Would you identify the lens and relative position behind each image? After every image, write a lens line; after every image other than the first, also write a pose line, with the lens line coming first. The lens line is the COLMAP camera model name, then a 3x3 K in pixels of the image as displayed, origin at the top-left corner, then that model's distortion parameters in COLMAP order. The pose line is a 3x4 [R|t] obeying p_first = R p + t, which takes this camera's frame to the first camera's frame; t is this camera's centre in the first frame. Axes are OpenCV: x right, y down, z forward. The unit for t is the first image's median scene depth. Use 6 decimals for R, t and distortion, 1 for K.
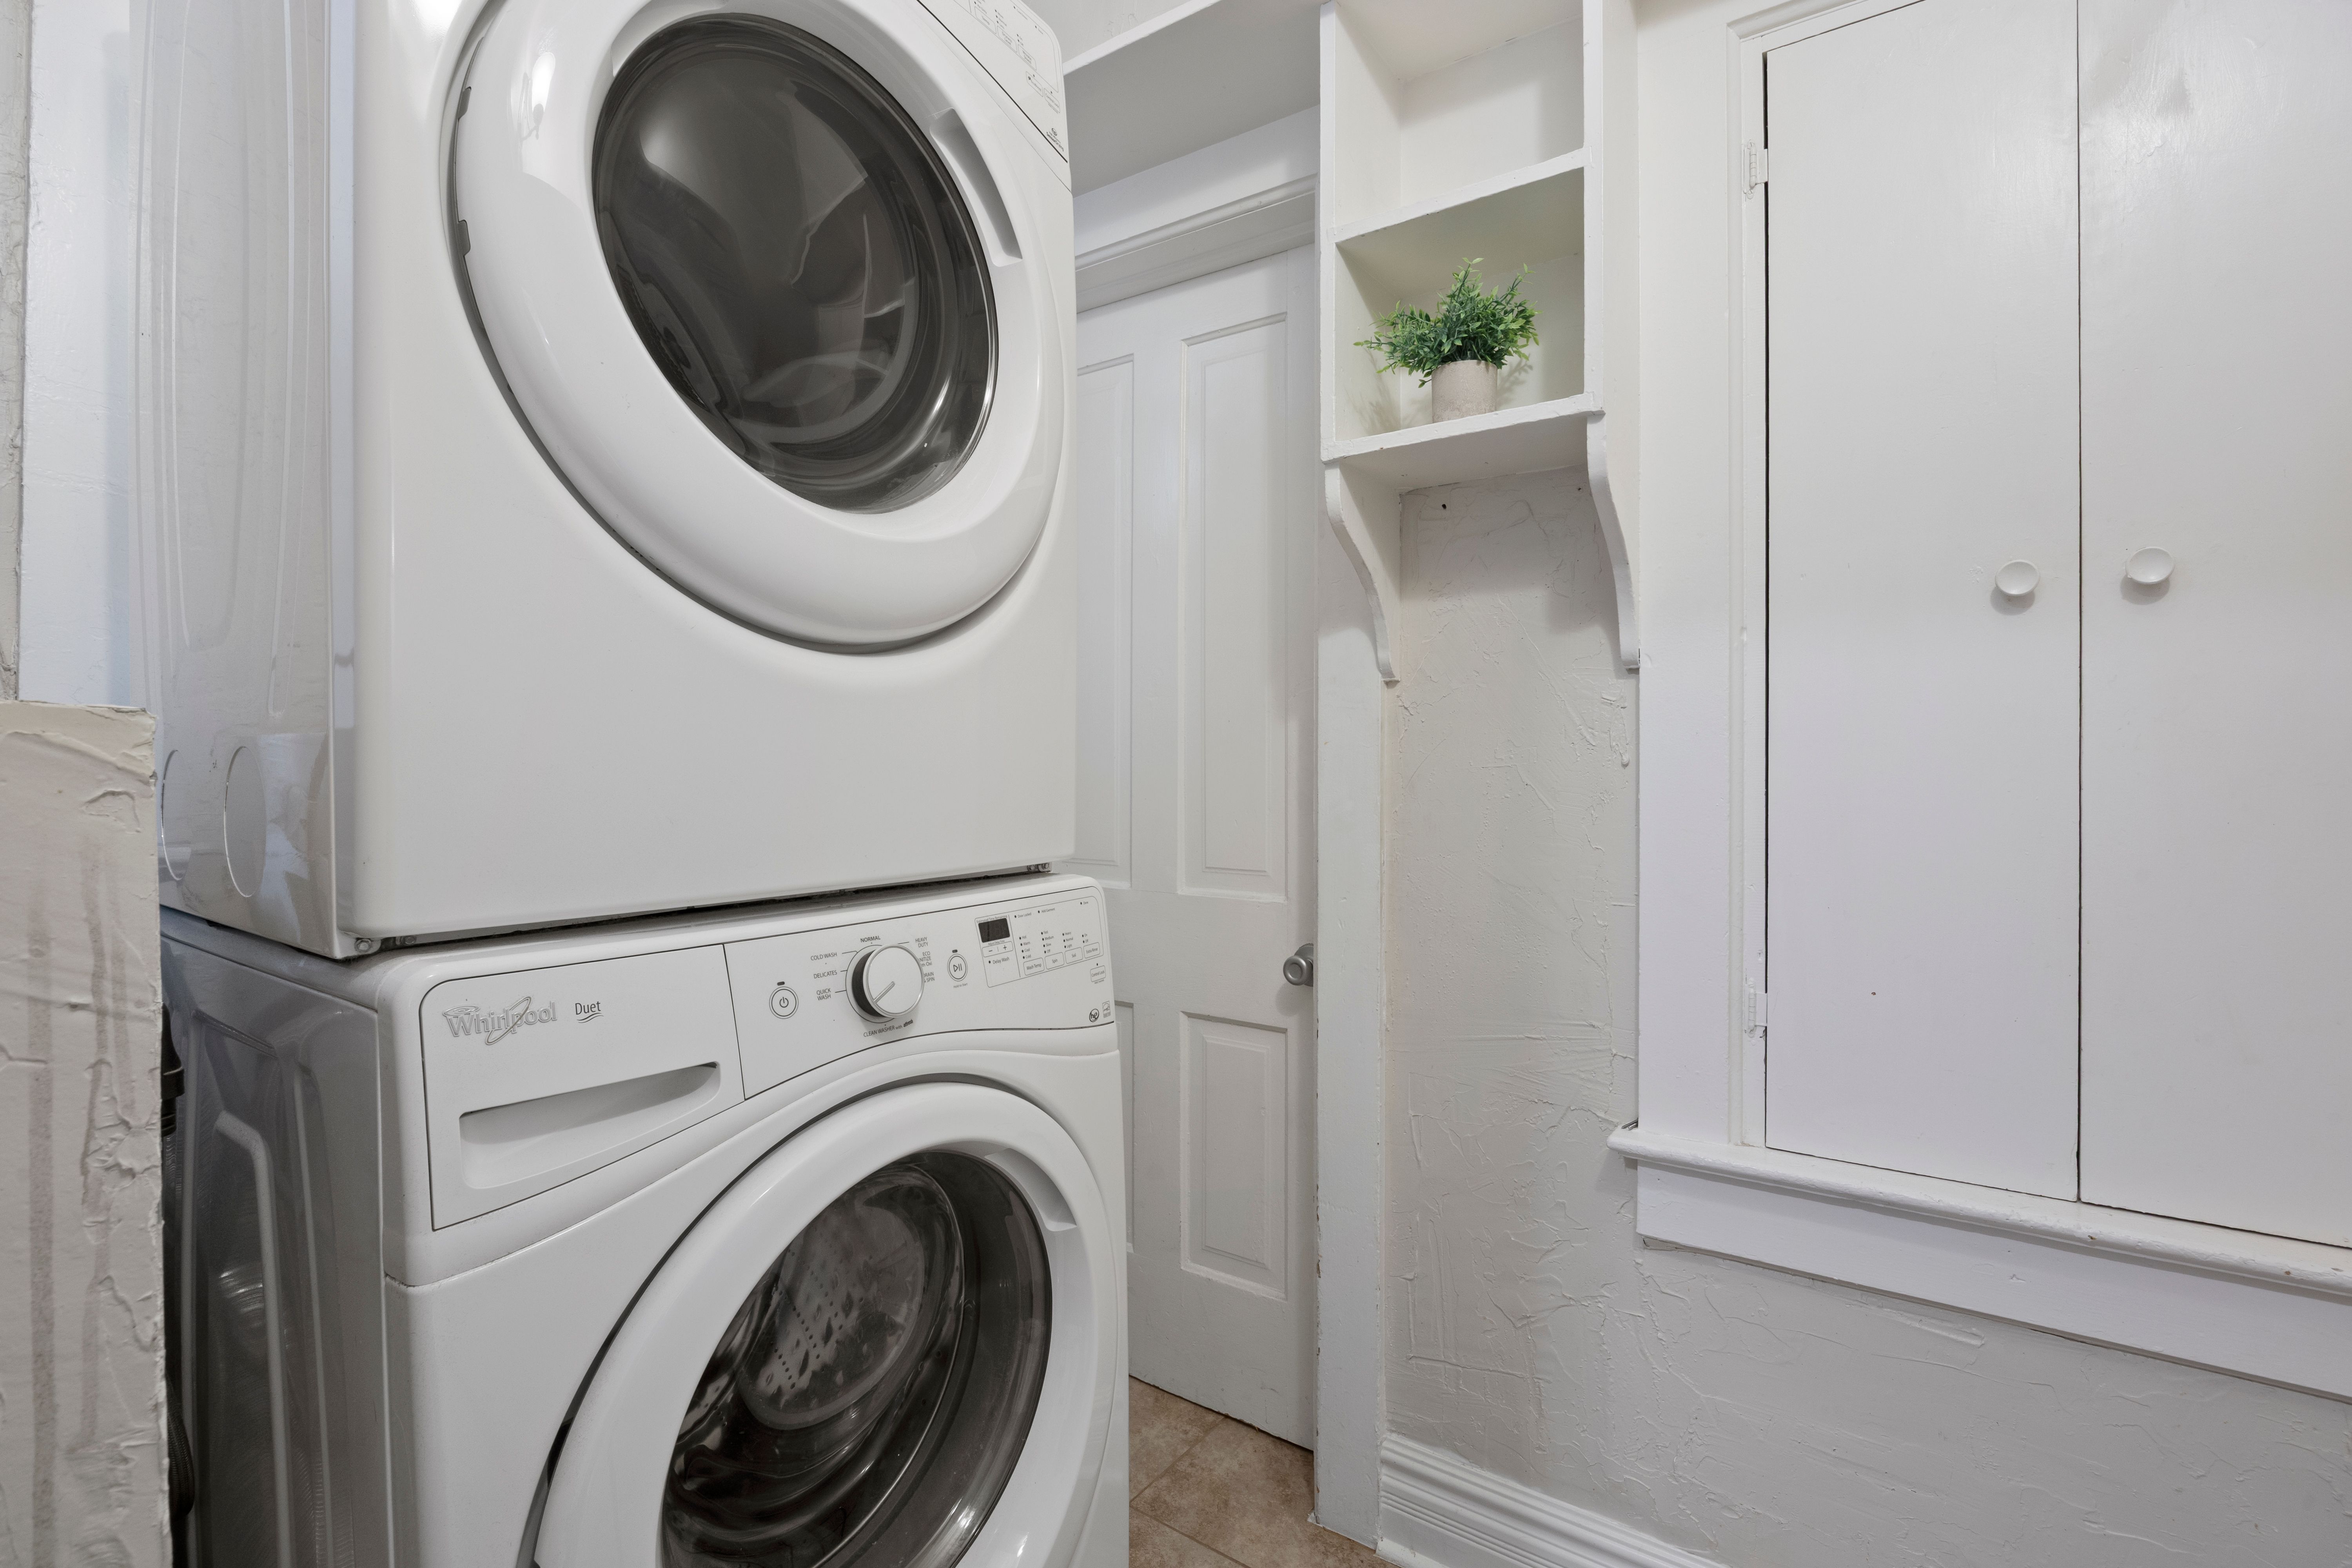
lens RADIAL K [[1116.5, 0, 1176.0], [0, 1116.5, 784.0], [0, 0, 1]] dist [-0.001967, 0.000251]
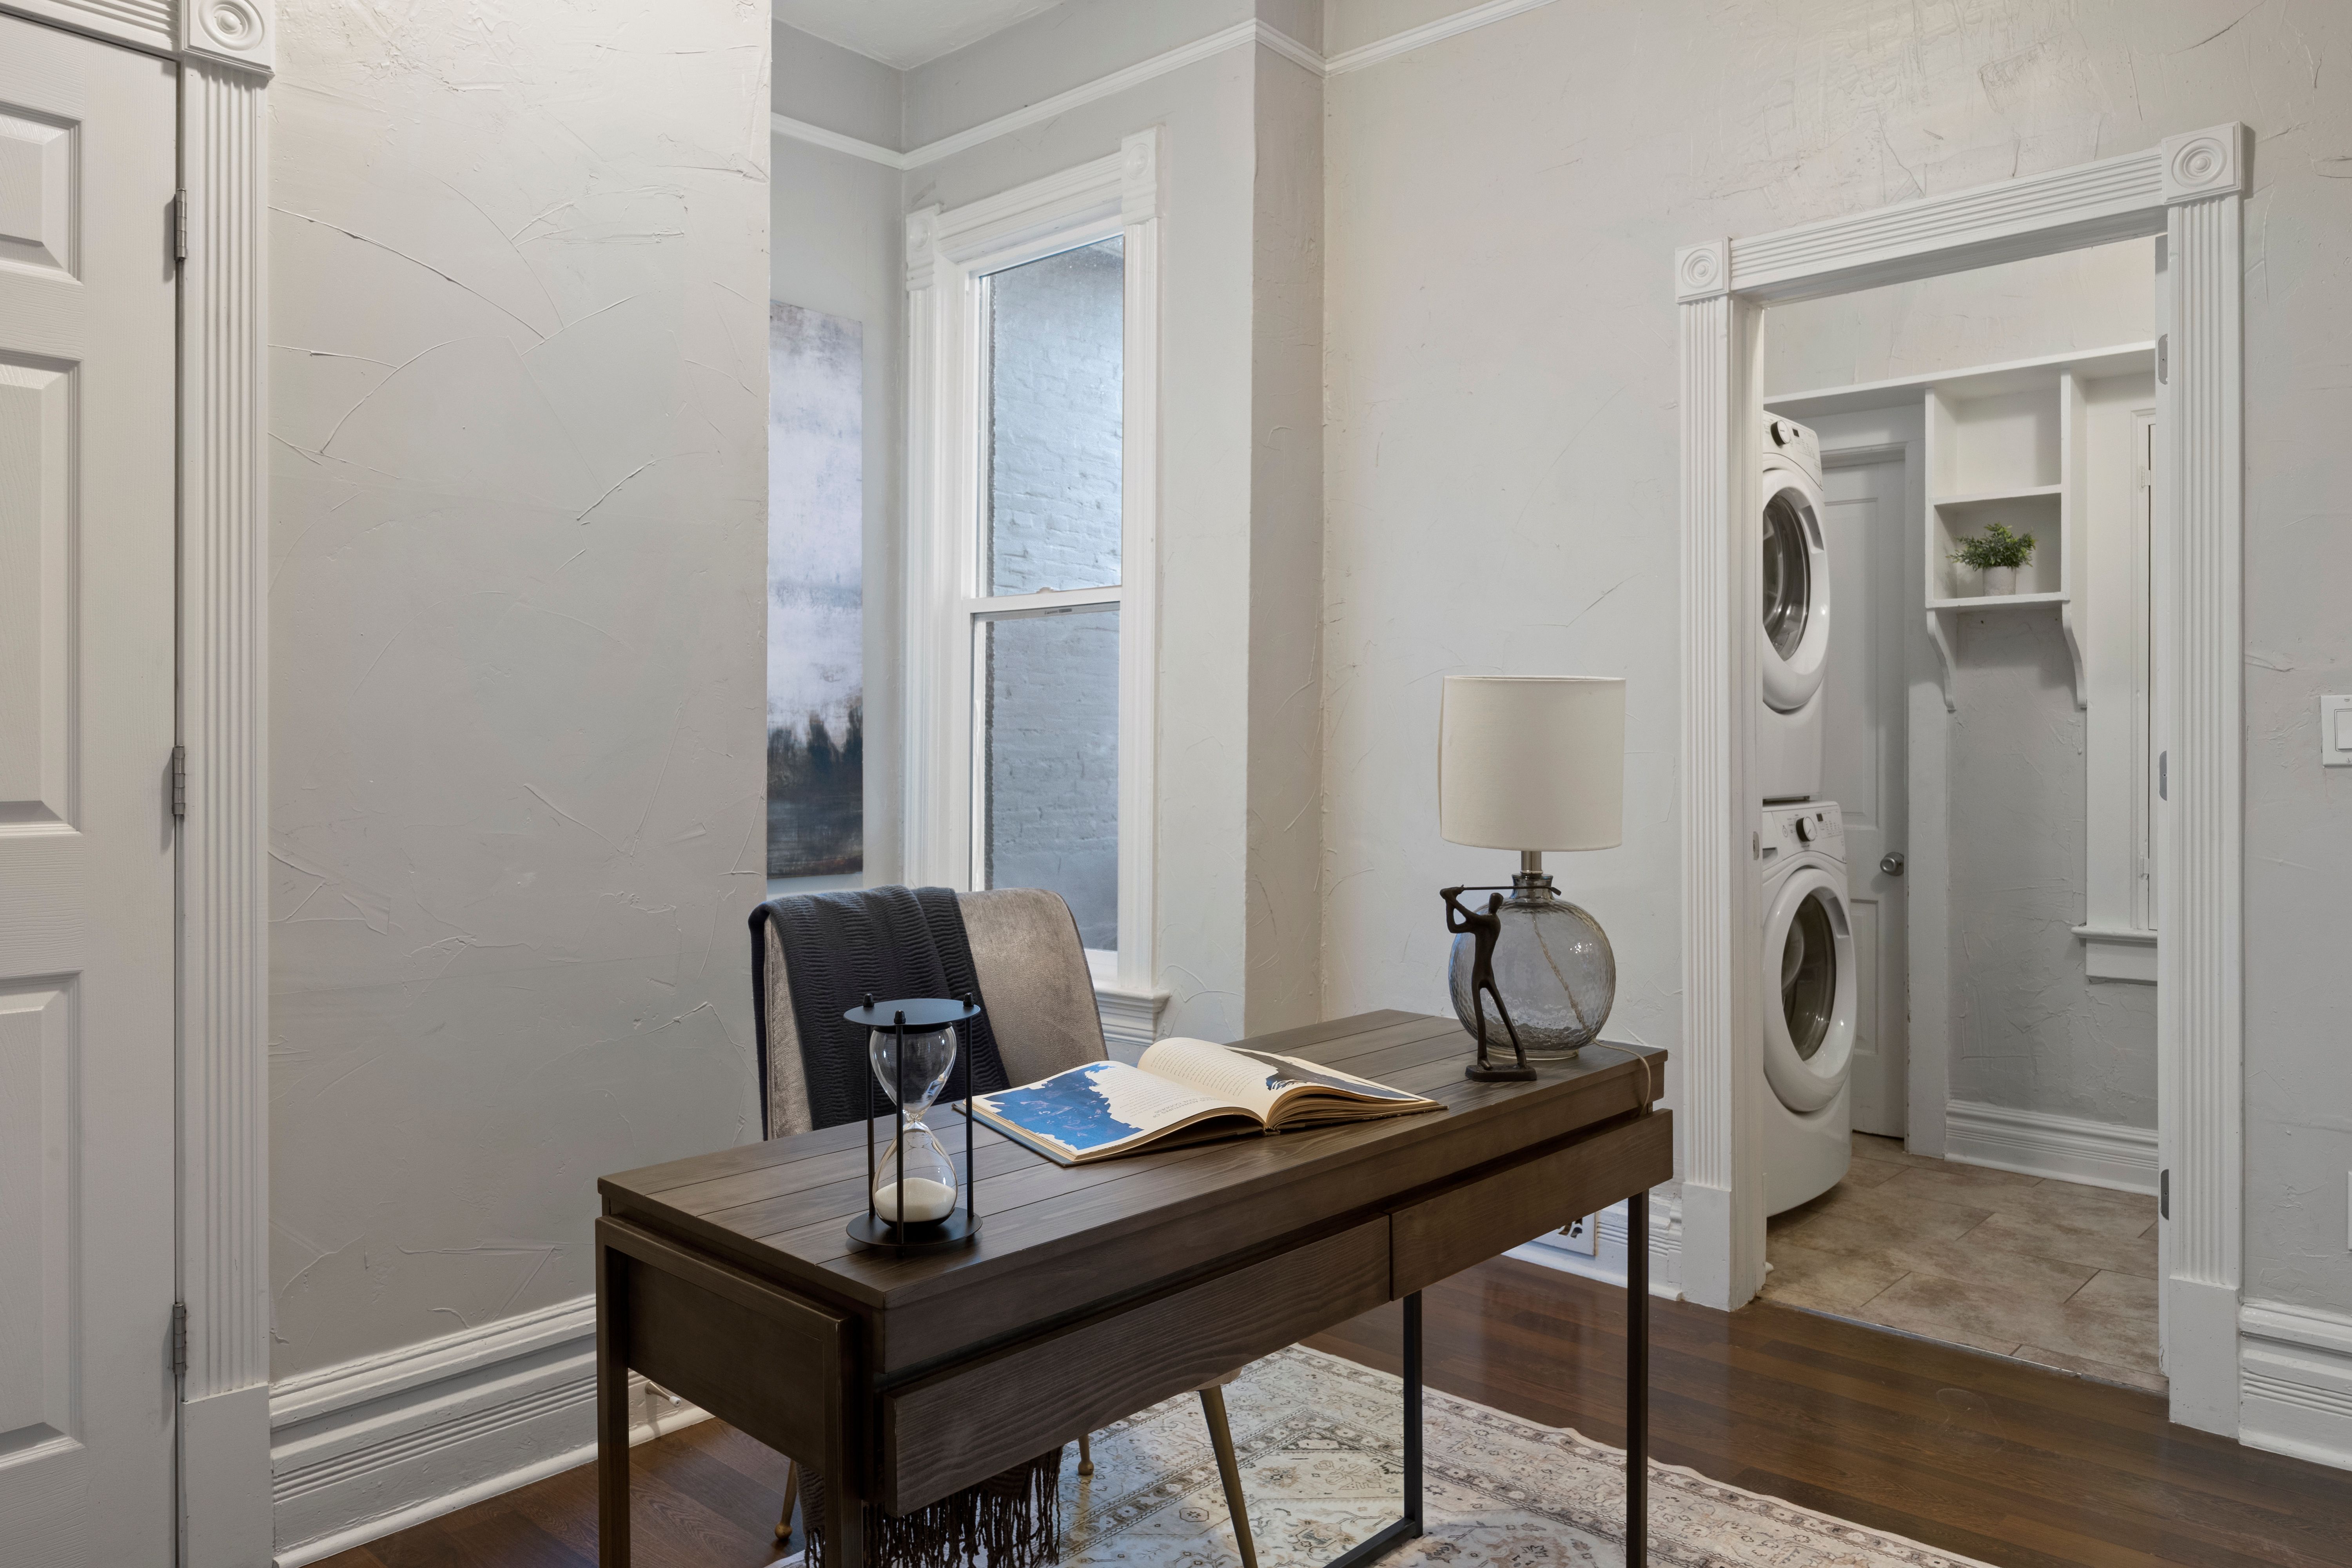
lens RADIAL K [[1640.0, 0, 1180.8], [0, 1640.0, 748.9], [0, 0, 1]] dist [0.011618, -0.005060]
pose [[0.993137, 0.004800, -0.116856, -0.919441], [-0.006621, 0.999862, -0.015205, 0.032147], [0.116767, 0.015875, 0.993032, -2.280147]]
